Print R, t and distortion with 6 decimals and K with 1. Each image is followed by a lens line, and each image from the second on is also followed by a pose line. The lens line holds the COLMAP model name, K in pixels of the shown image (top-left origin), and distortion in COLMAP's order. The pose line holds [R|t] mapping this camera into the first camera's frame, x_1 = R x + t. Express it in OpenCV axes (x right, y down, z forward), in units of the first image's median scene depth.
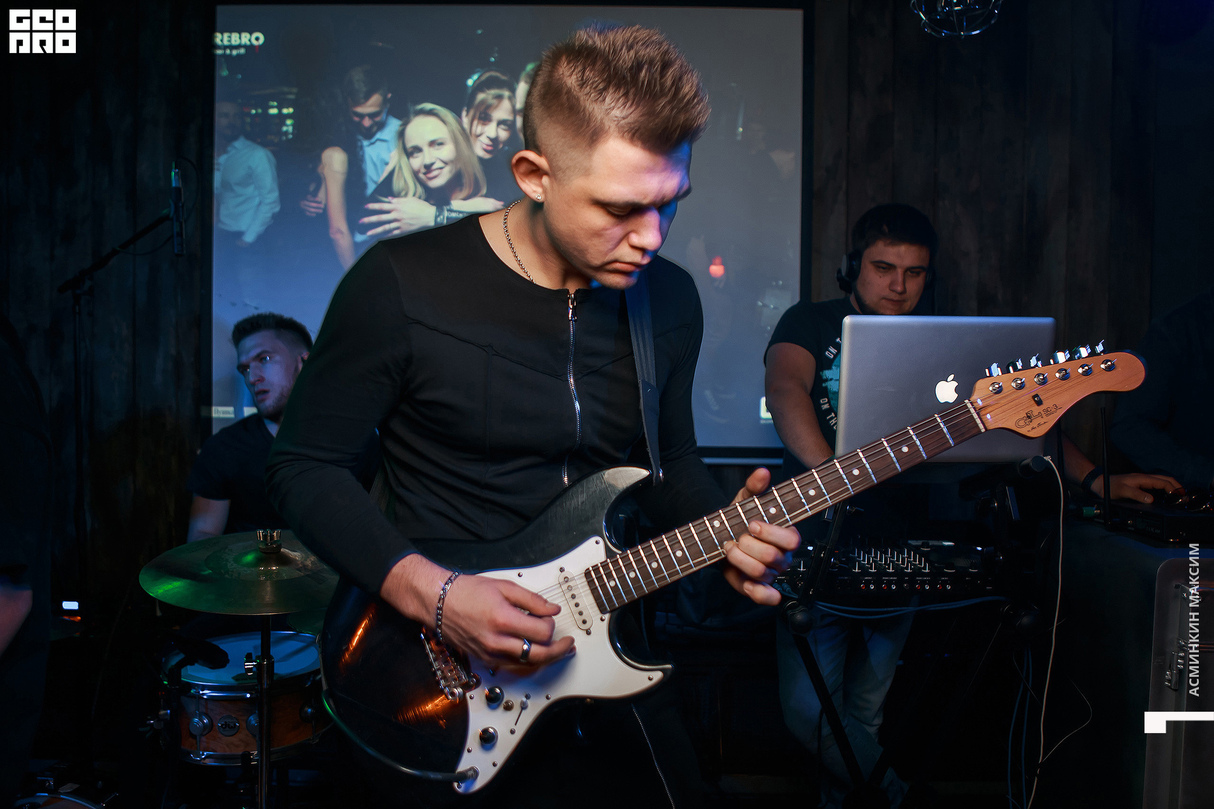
lens RADIAL K [[856.9, 0, 585.8], [0, 856.9, 406.2], [0, 0, 1]] dist [-0.129857, 0.095261]
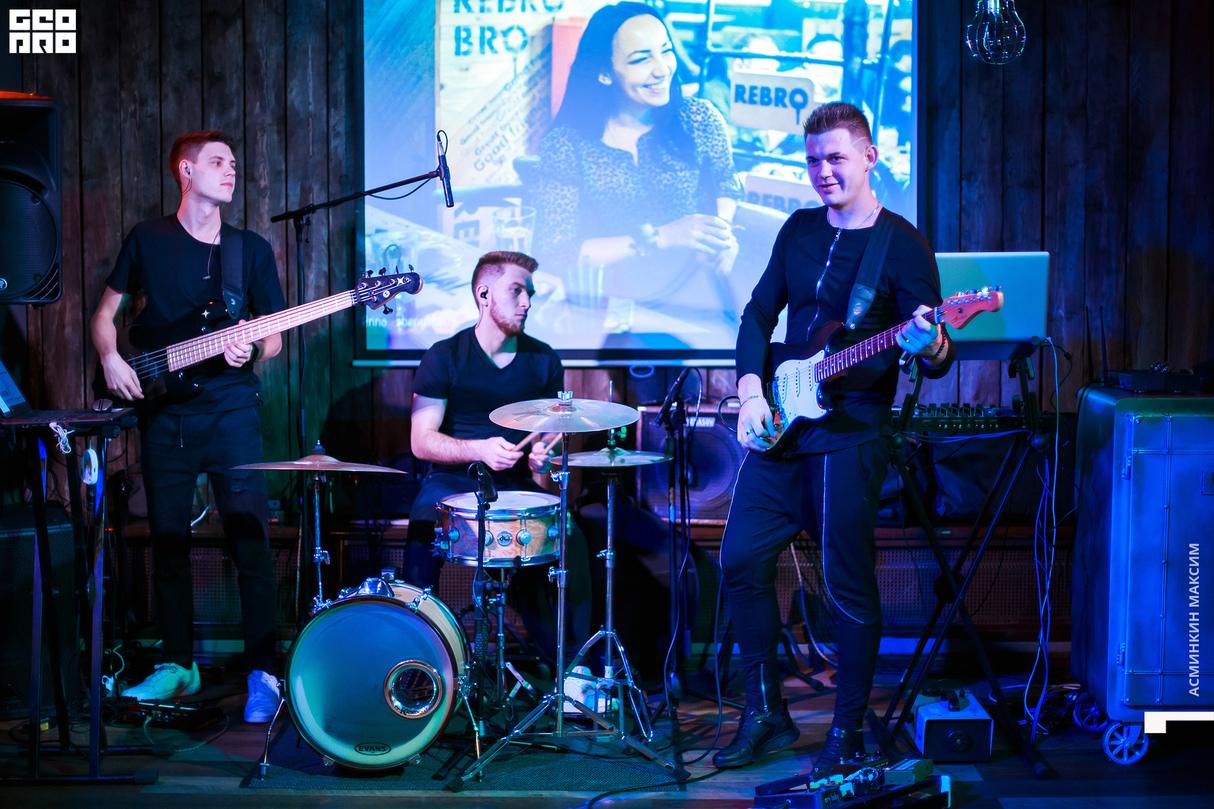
lens RADIAL K [[1735.6, 0, 607.0], [0, 1735.6, 404.5], [0, 0, 1]] dist [-0.104527, -0.004747]
pose [[0.999833, -0.017786, 0.004190, -0.154595], [0.017644, 0.999335, 0.031896, 0.043594], [-0.004755, -0.031817, 0.999482, -1.205895]]
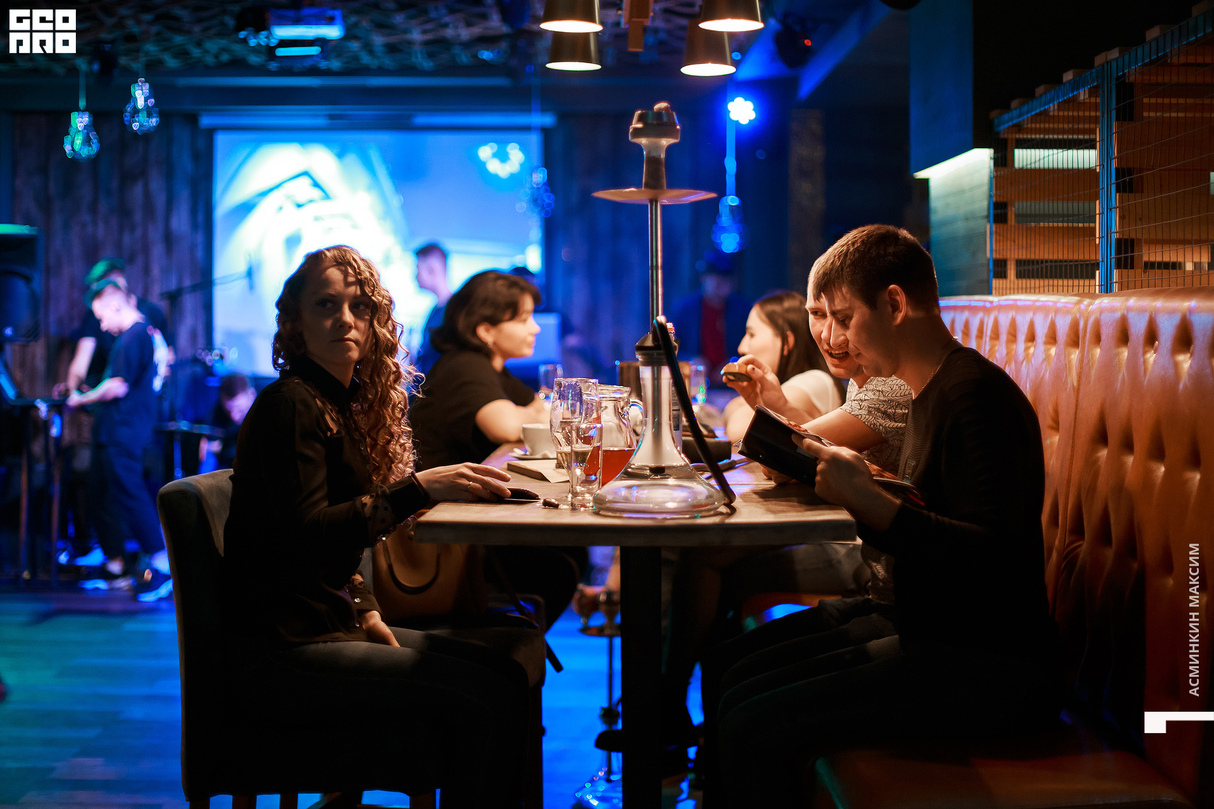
lens RADIAL K [[1802.6, 0, 607.0], [0, 1802.6, 404.5], [0, 0, 1]] dist [-0.112050, 0.019543]
pose [[0.999532, -0.013349, 0.027518, 0.288680], [0.013347, 0.999911, 0.000257, 0.117611], [-0.027519, 0.000111, 0.999621, -2.893449]]
